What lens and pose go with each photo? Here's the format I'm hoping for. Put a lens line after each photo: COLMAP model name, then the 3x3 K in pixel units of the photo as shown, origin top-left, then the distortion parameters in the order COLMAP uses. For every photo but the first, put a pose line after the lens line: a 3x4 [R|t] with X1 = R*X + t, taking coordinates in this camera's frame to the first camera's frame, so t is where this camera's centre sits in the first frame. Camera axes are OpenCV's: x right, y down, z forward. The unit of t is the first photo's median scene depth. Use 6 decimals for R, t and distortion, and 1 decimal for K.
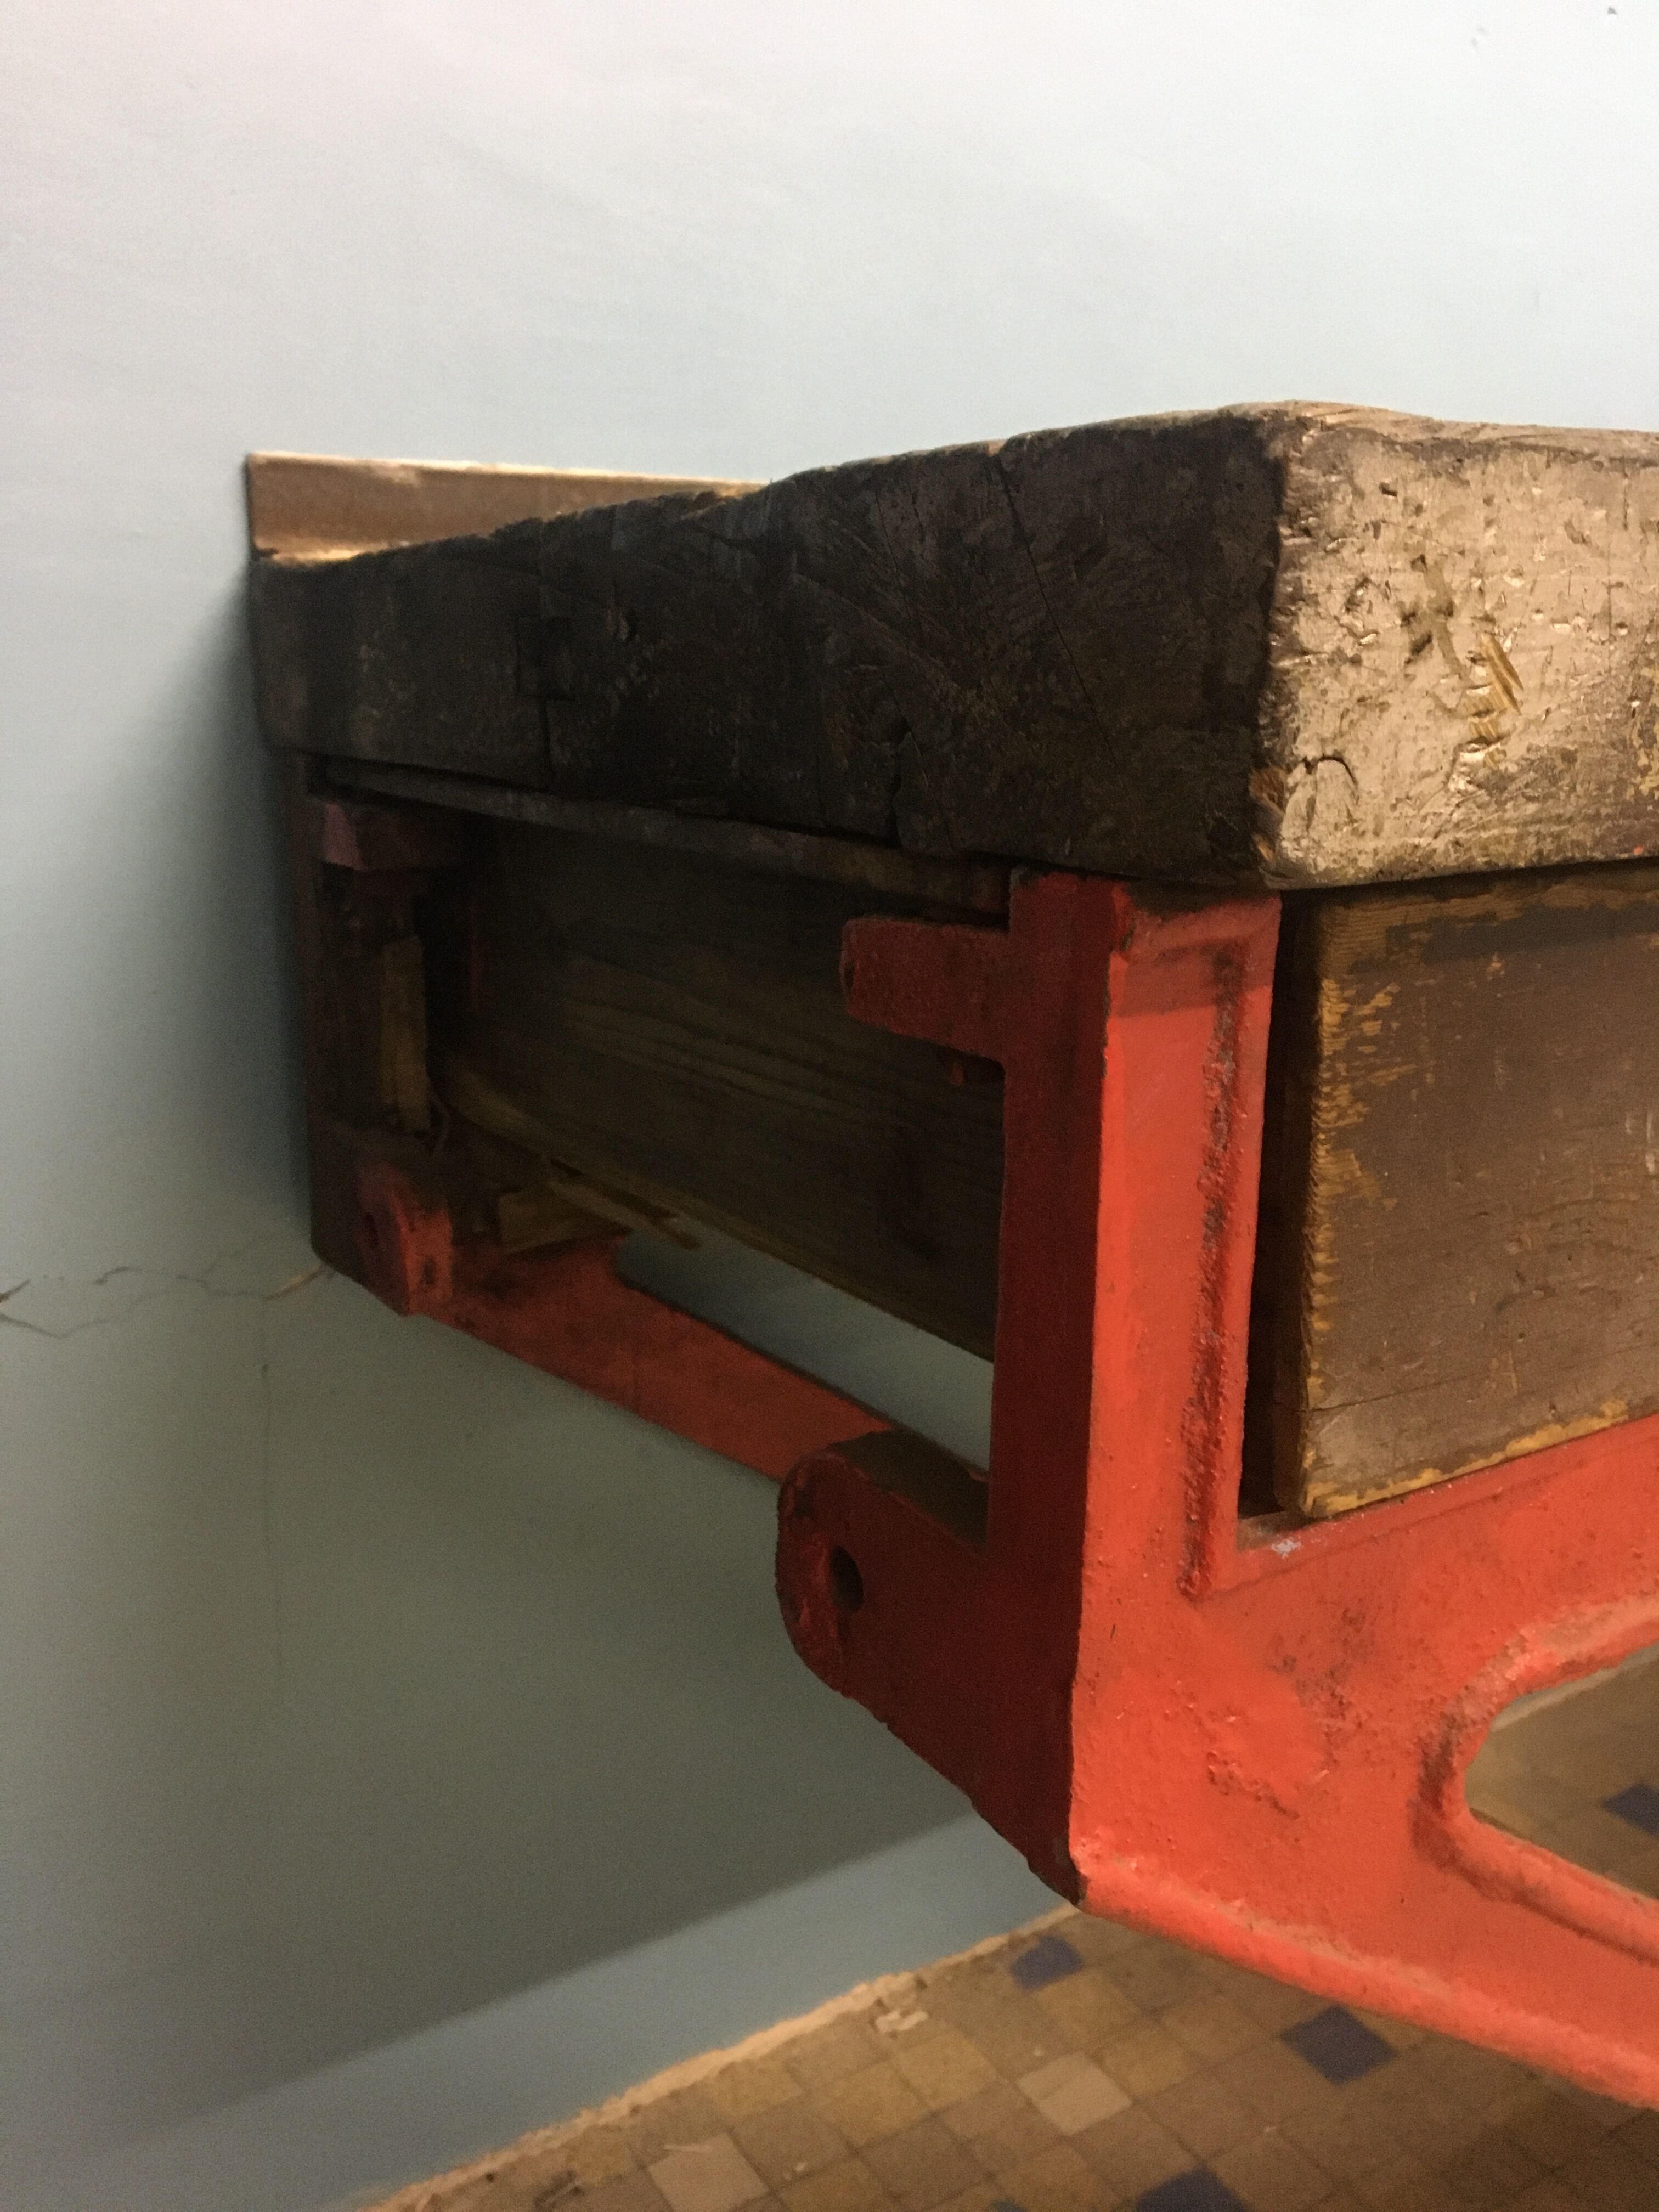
lens RADIAL K [[1854.2, 0, 829.8], [0, 1854.2, 1086.8], [0, 0, 1]] dist [0.095191, -0.139821]
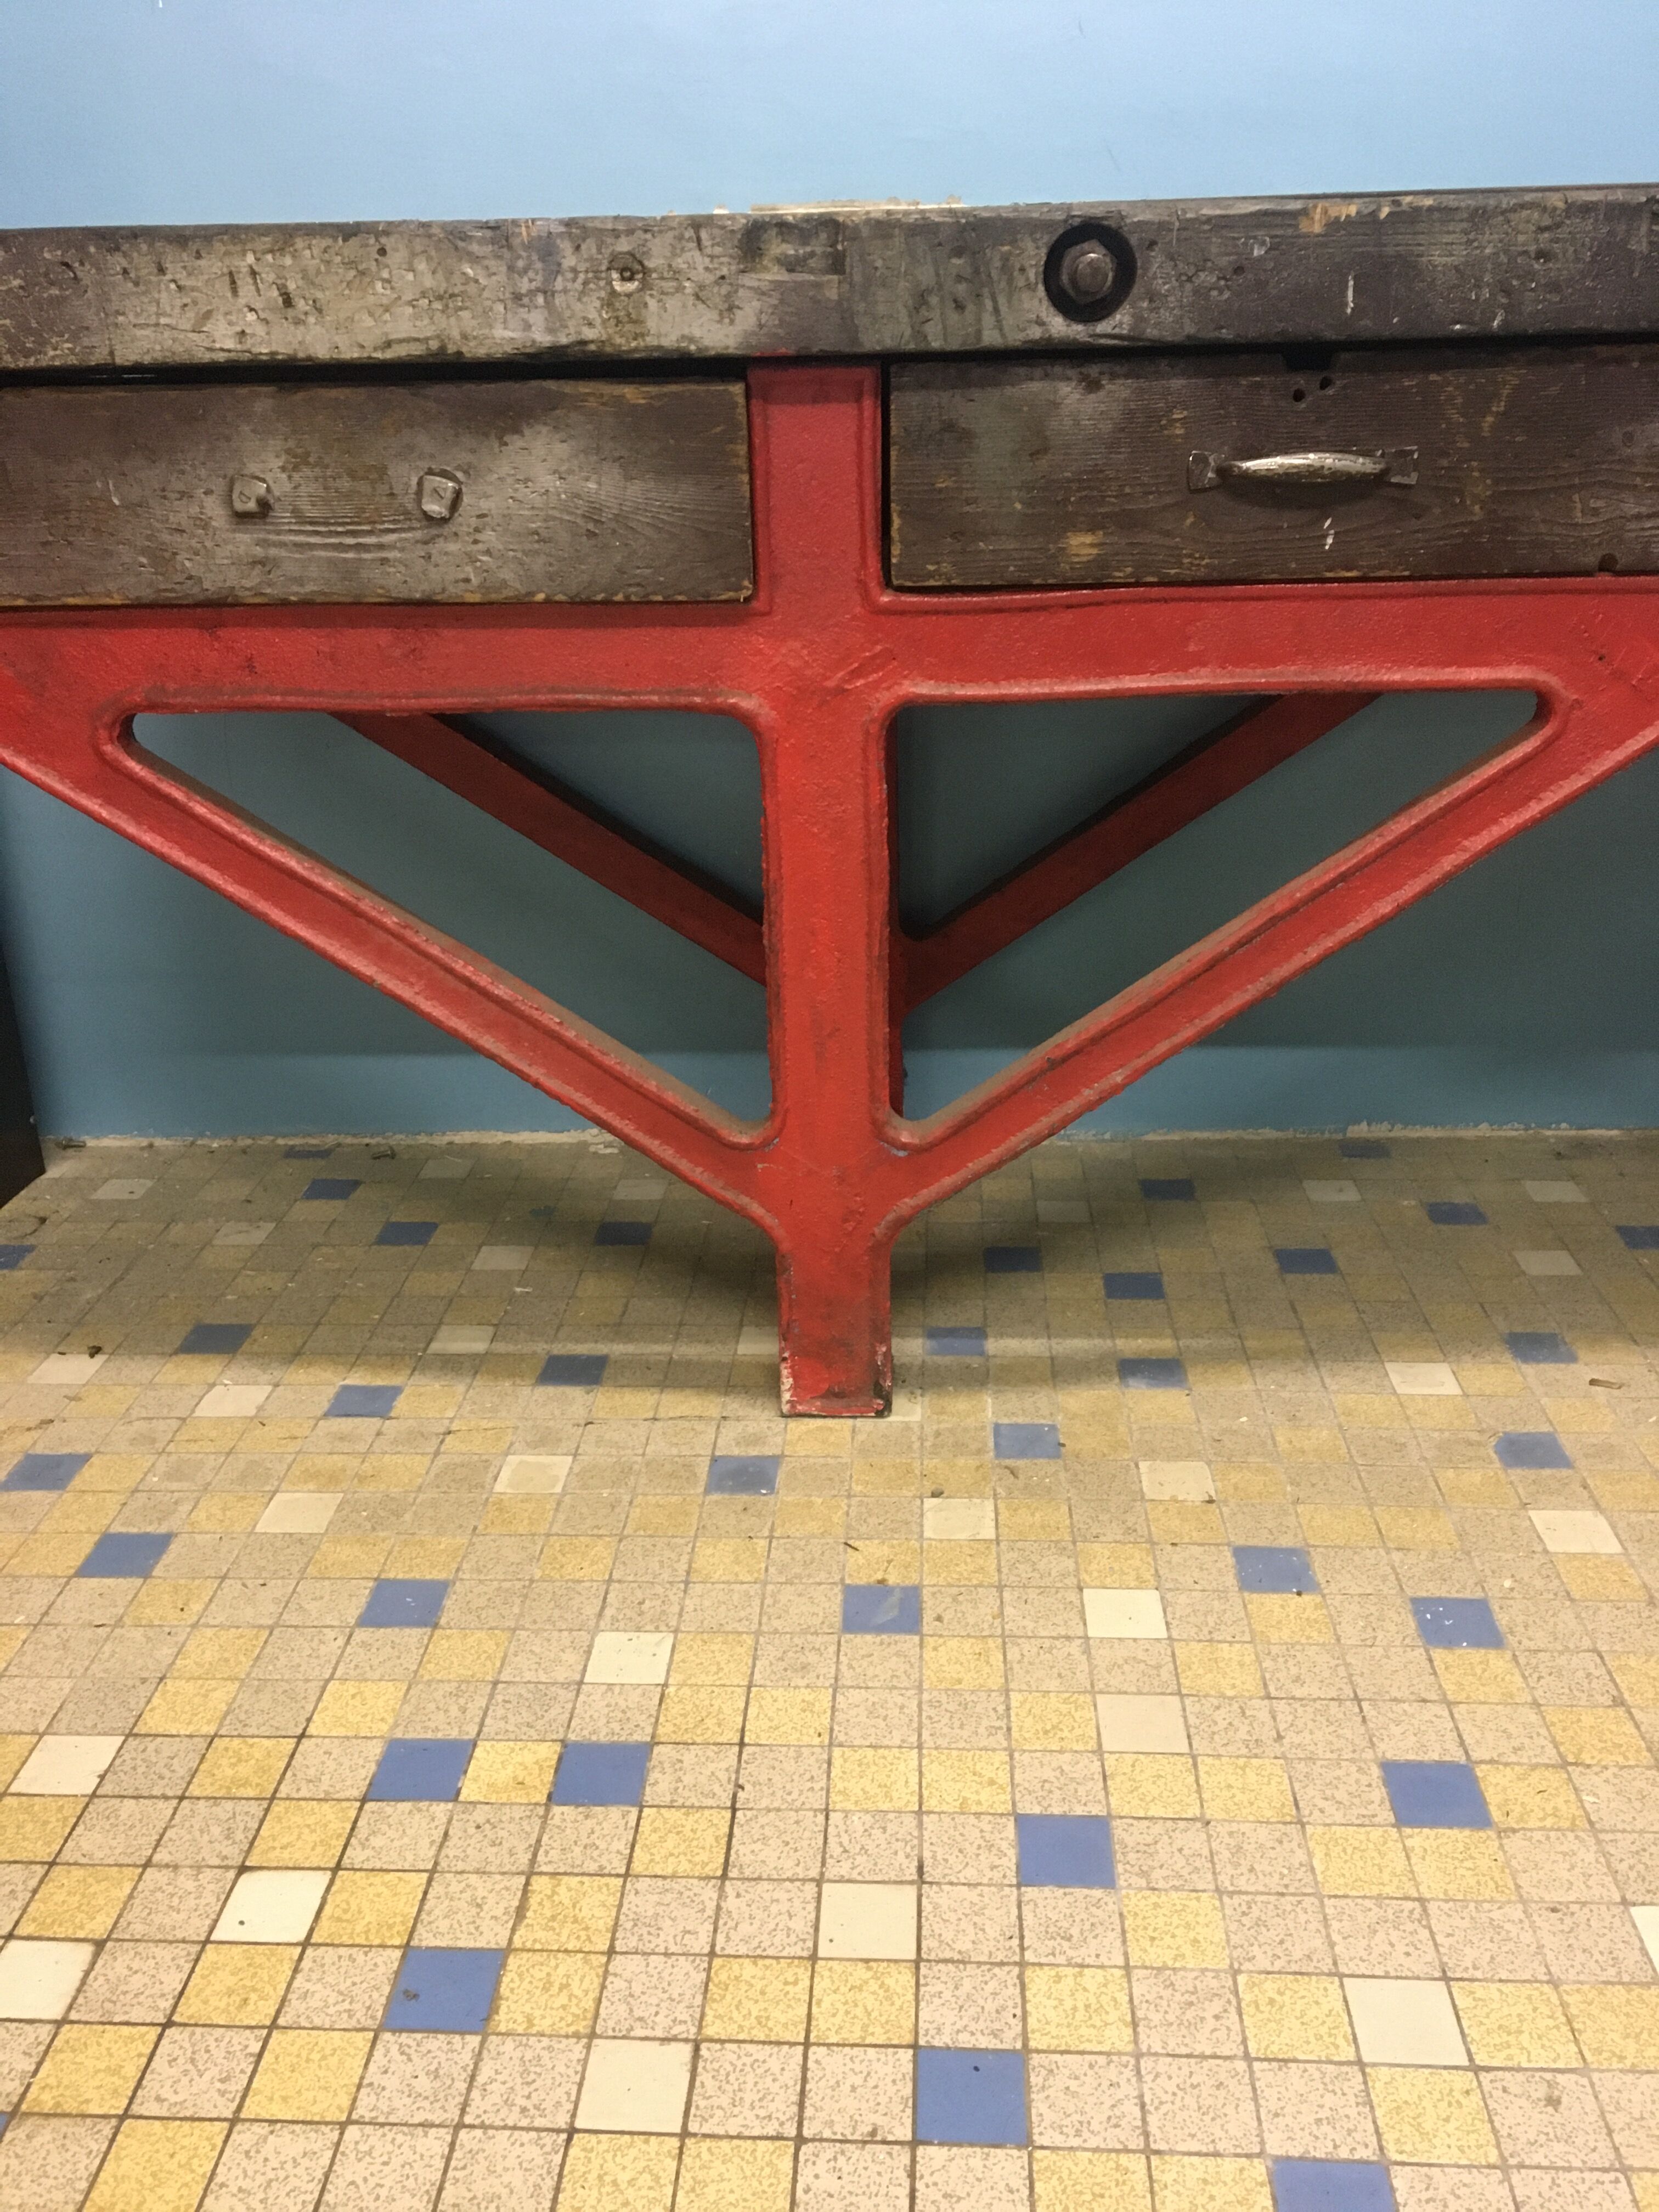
lens RADIAL K [[1854.2, 0, 833.9], [0, 1854.2, 1097.1], [0, 0, 1]] dist [0.095191, -0.139821]
pose [[0.820048, 0.180584, -0.543057, 3.537503], [-0.098243, 0.979245, 0.177277, 0.371952], [0.563799, -0.092024, 0.820769, -0.904591]]
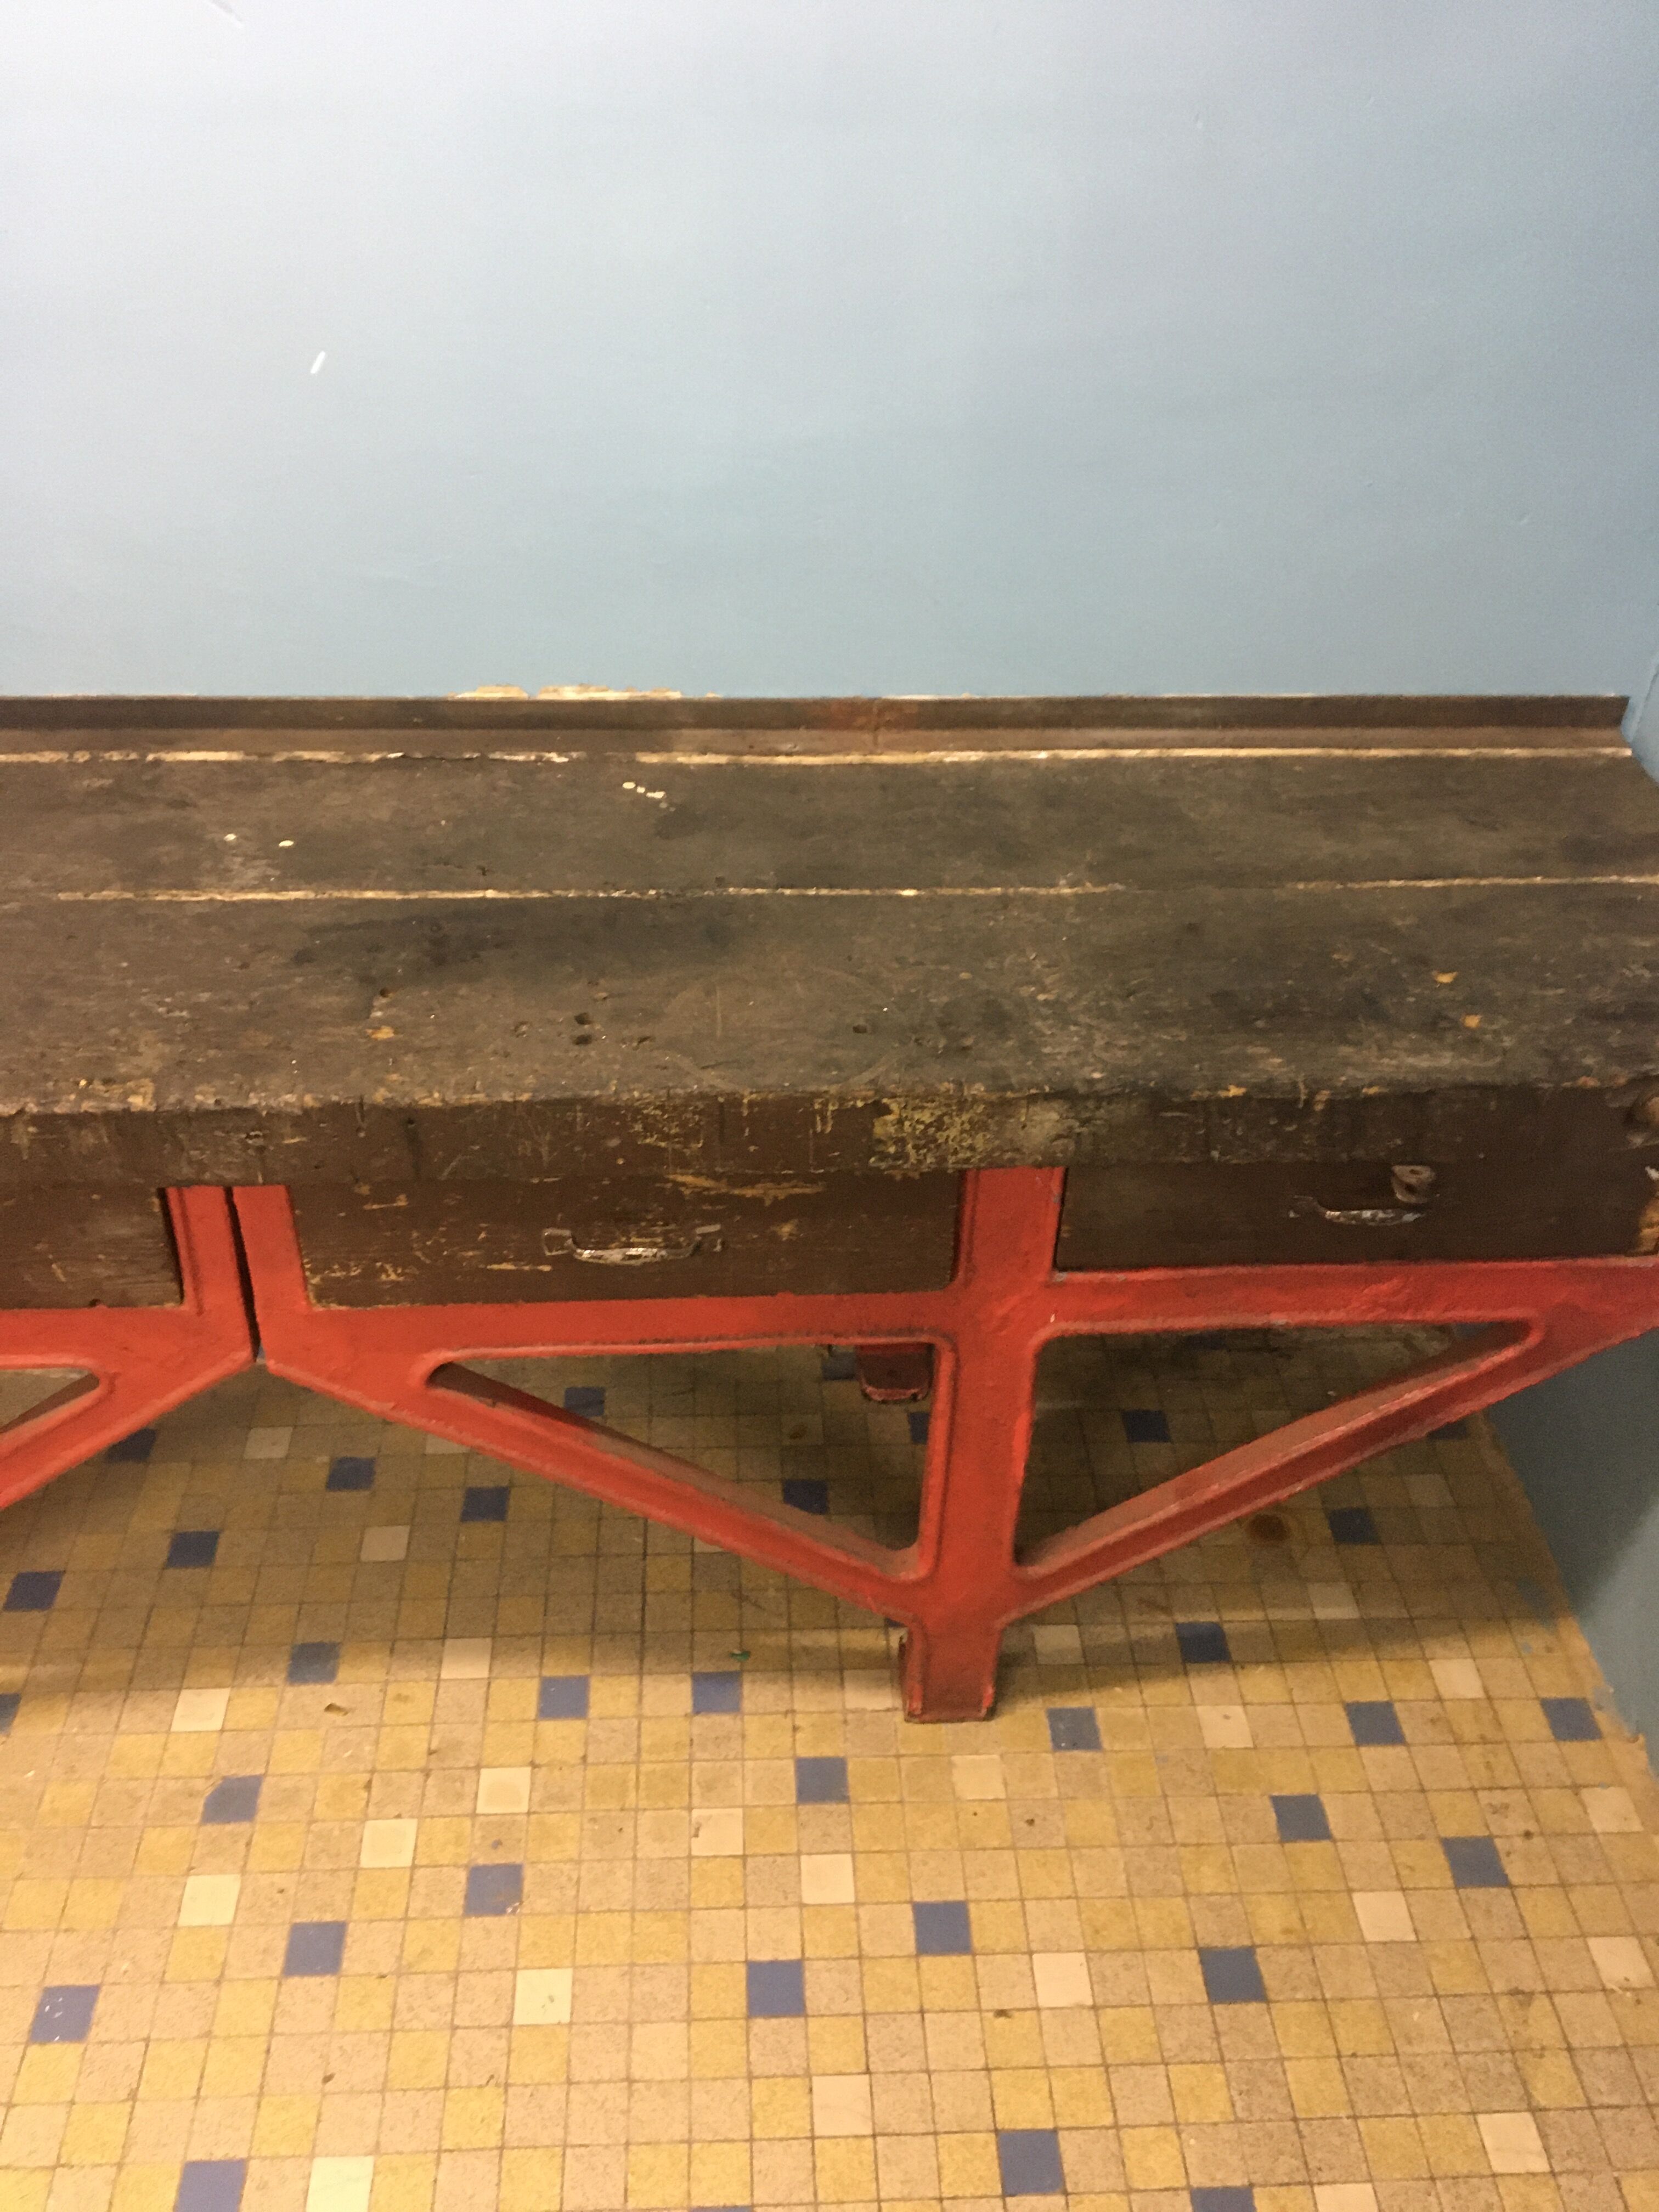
lens RADIAL K [[1854.2, 0, 872.7], [0, 1854.2, 1083.8], [0, 0, 1]] dist [0.095191, -0.139821]
pose [[0.878265, 0.297738, -0.374171, 5.577532], [-0.127297, 0.899841, 0.417232, -2.432070], [0.460920, -0.318809, 0.828199, 0.170543]]
